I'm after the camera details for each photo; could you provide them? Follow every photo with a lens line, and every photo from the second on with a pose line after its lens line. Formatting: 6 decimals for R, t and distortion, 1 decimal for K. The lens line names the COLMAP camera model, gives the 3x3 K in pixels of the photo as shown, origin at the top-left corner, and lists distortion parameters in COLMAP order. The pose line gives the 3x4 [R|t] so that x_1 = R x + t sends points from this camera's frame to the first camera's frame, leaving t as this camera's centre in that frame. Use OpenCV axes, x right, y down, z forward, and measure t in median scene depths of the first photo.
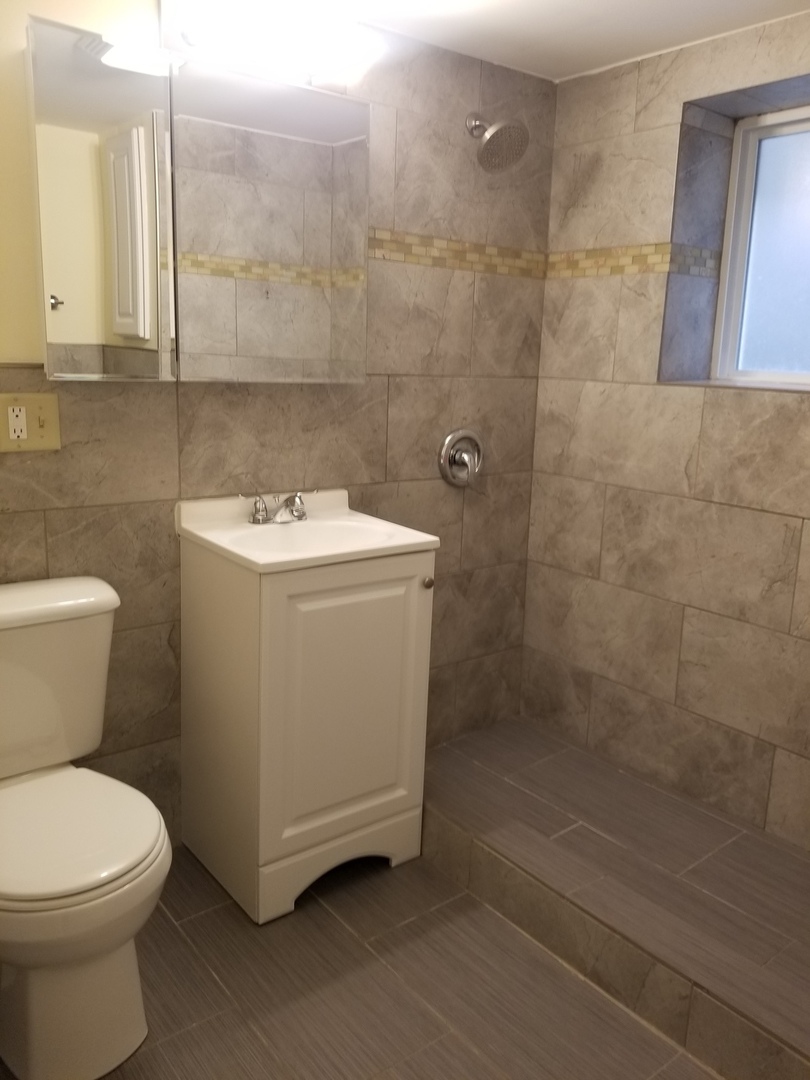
lens RADIAL K [[869.8, 0, 441.1], [0, 869.8, 537.3], [0, 0, 1]] dist [0.074902, -0.113461]
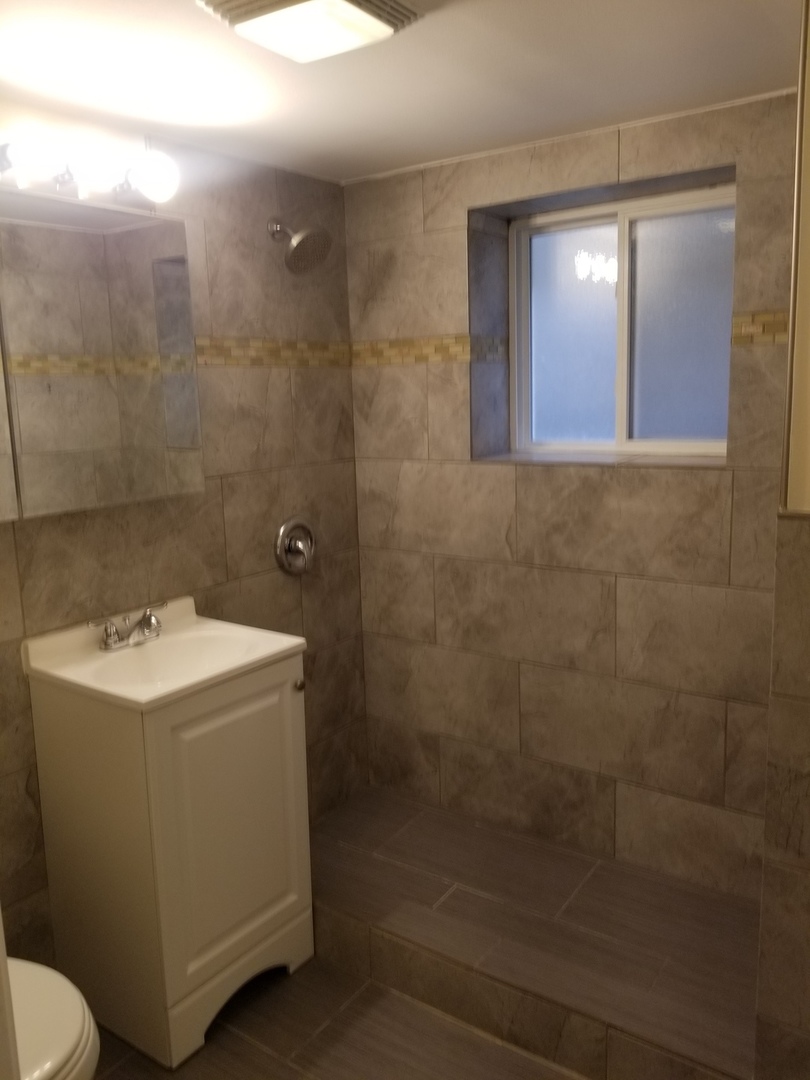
lens RADIAL K [[869.8, 0, 407.6], [0, 869.8, 528.4], [0, 0, 1]] dist [0.074902, -0.113461]
pose [[0.959734, -0.107006, 0.259731, -0.121440], [0.115724, 0.993110, -0.018467, -0.084232], [-0.255965, 0.047781, 0.965504, -0.020282]]
